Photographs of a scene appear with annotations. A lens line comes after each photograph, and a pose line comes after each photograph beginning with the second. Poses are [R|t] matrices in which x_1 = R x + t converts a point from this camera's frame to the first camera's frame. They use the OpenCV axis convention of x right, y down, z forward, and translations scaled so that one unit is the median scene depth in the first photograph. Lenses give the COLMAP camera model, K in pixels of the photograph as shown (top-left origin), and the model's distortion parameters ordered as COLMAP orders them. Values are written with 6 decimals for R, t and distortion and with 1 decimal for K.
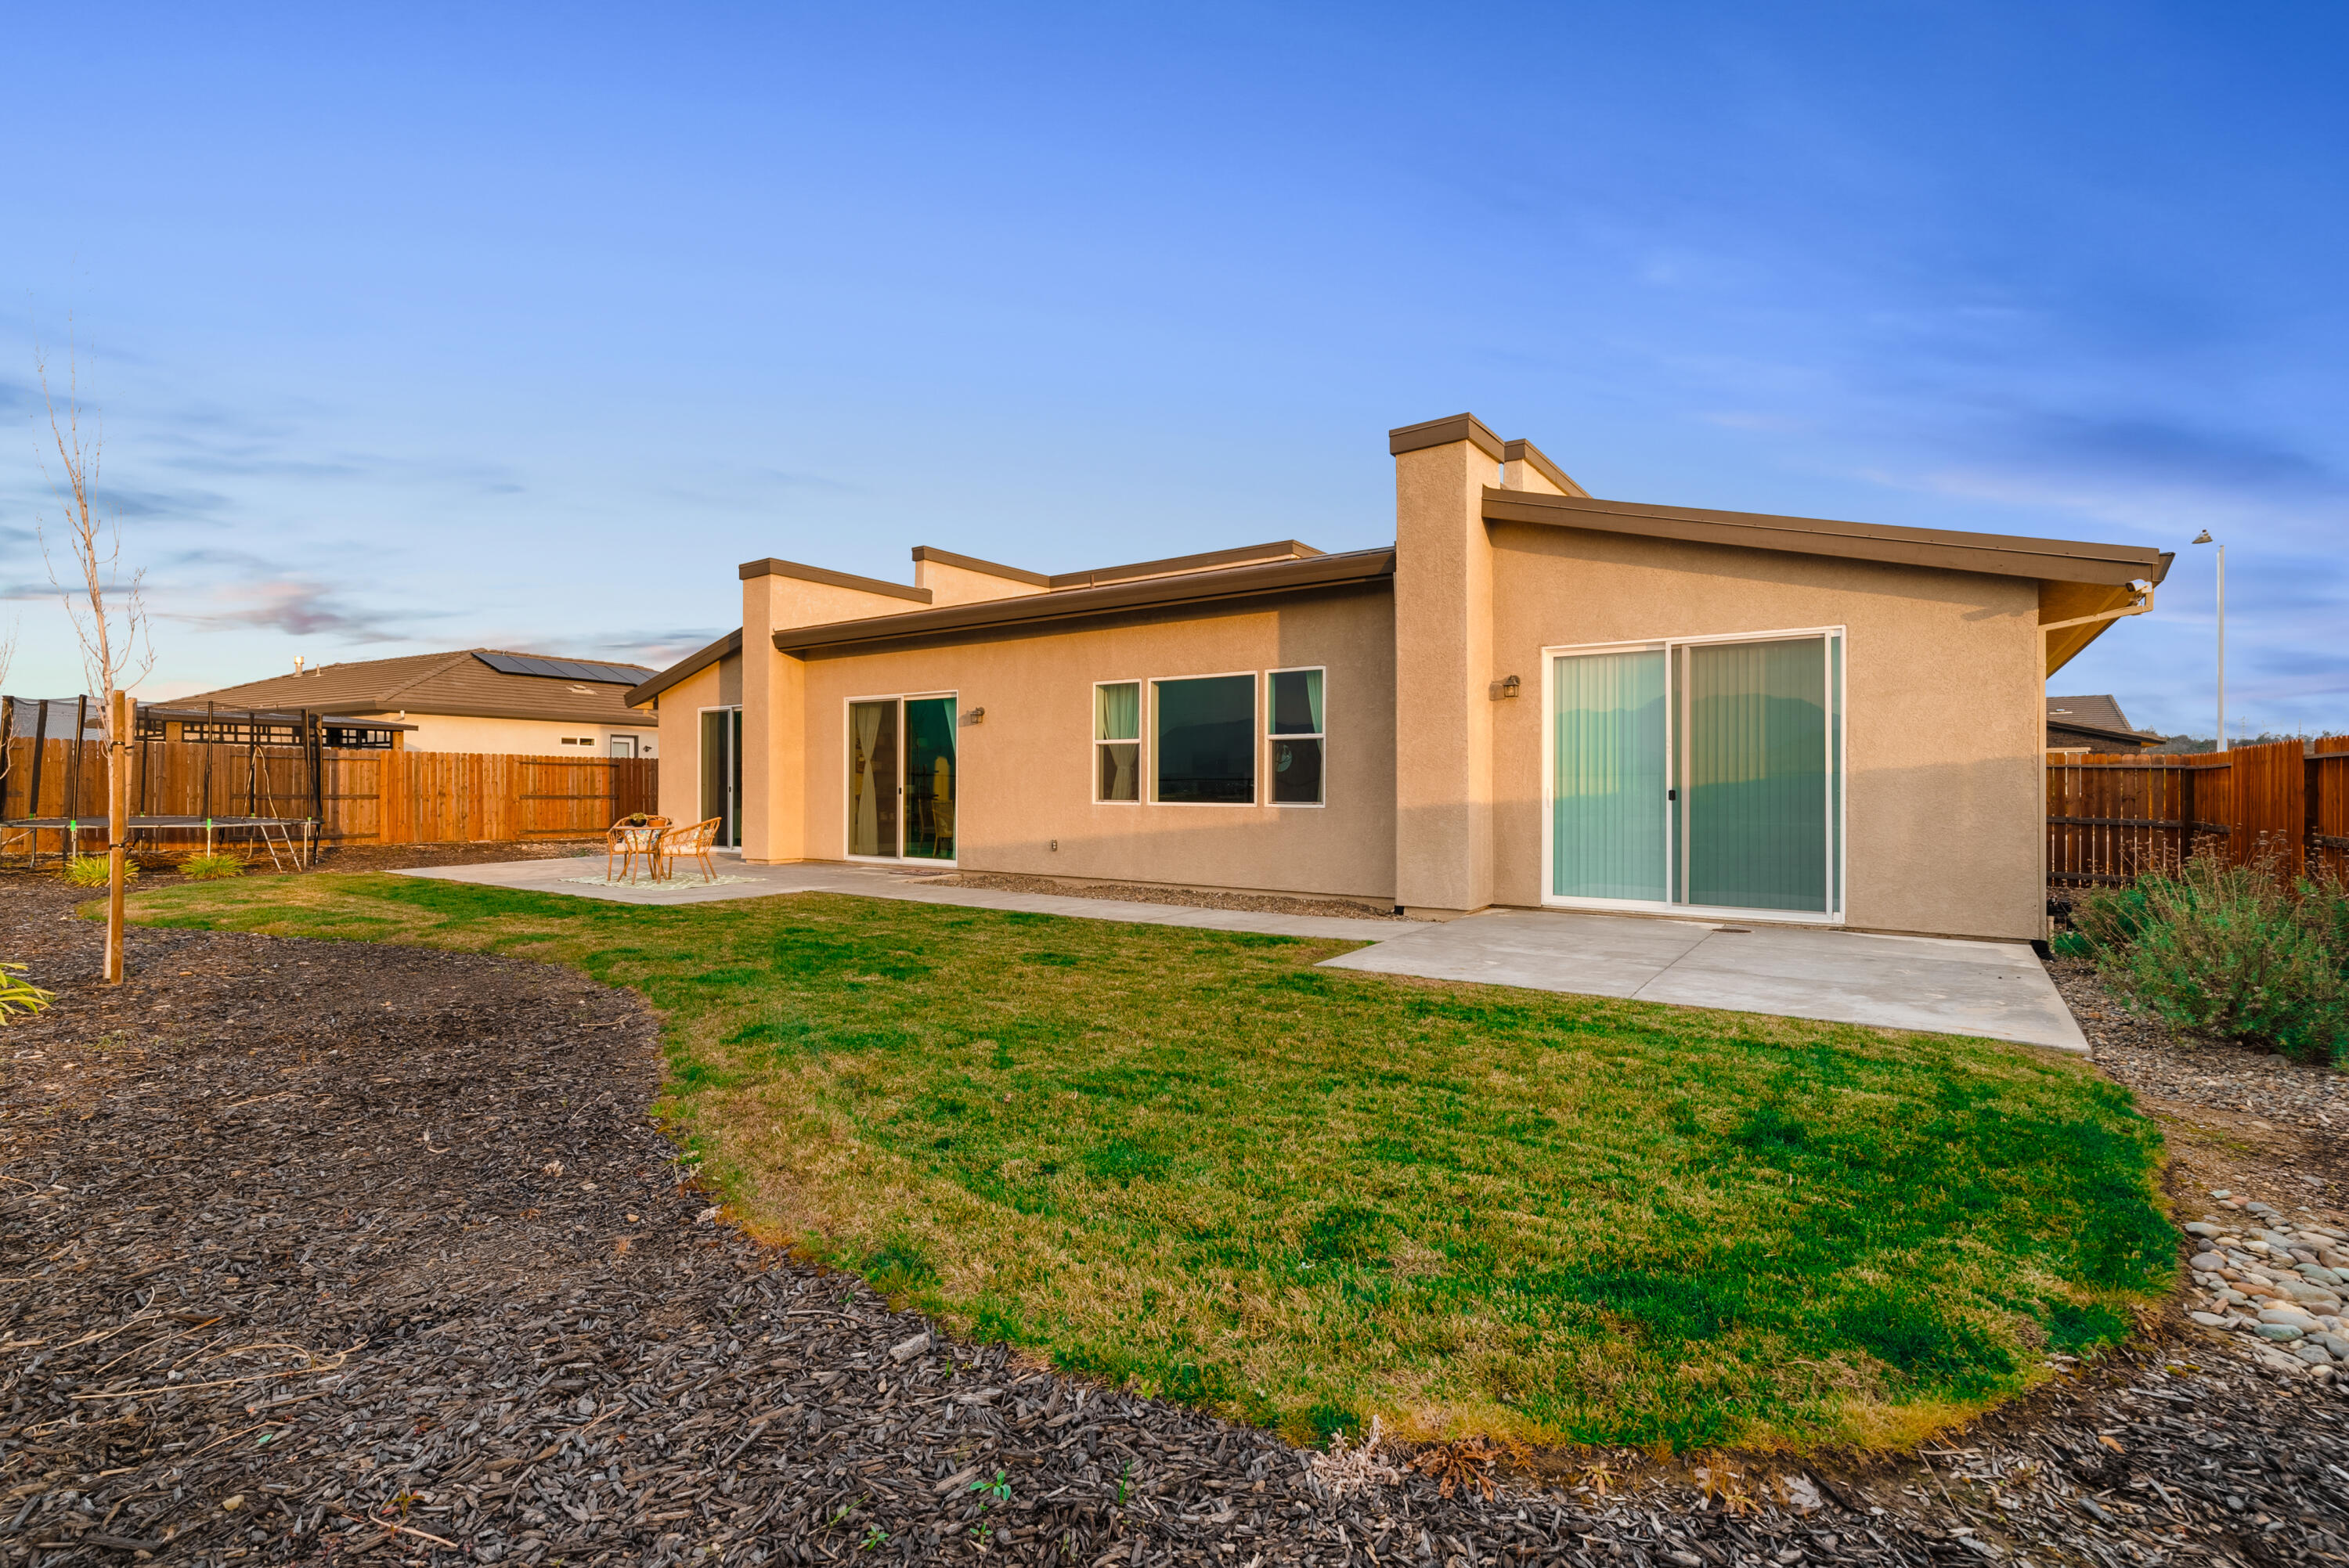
lens RADIAL K [[1047.7, 0, 1174.5], [0, 1047.7, 784.0], [0, 0, 1]] dist [0.004255, 0.000392]
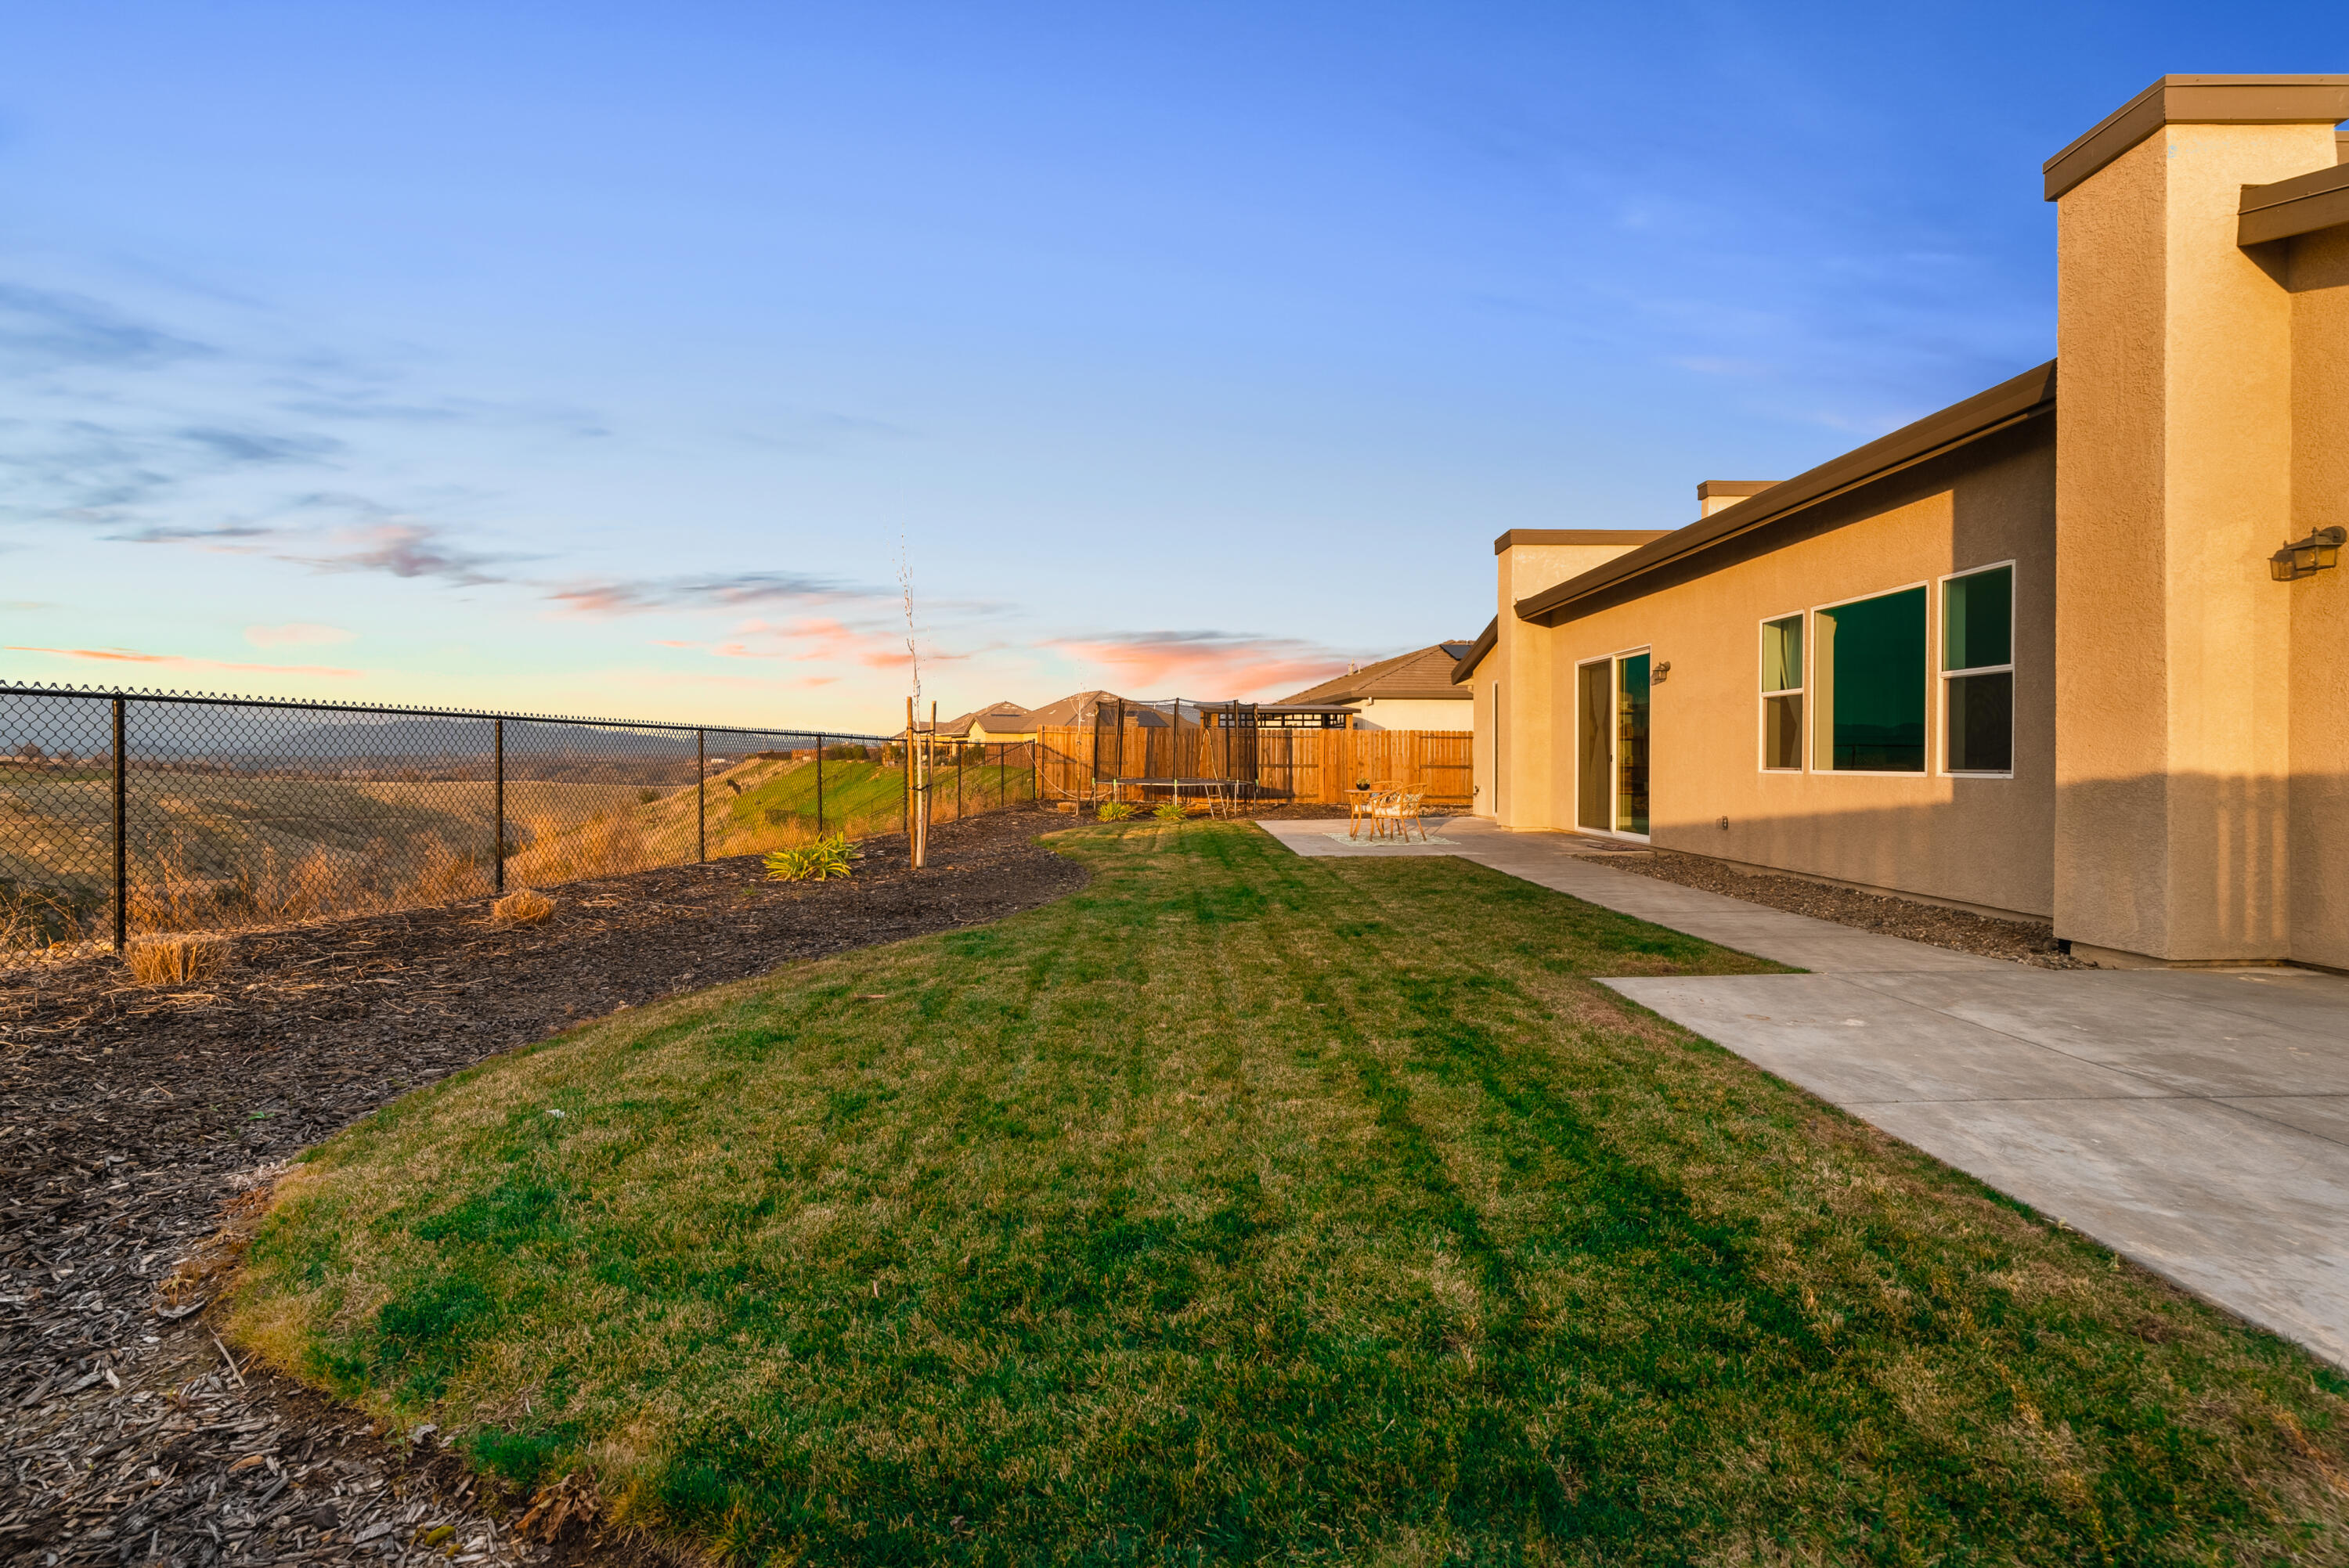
lens RADIAL K [[1065.5, 0, 1176.1], [0, 1065.5, 766.3], [0, 0, 1]] dist [-0.002795, -0.000232]
pose [[0.587384, 0.001213, -0.809307, 0.326435], [0.005957, 0.999965, 0.005822, 0.007183], [0.809286, -0.008241, 0.587357, 0.175107]]
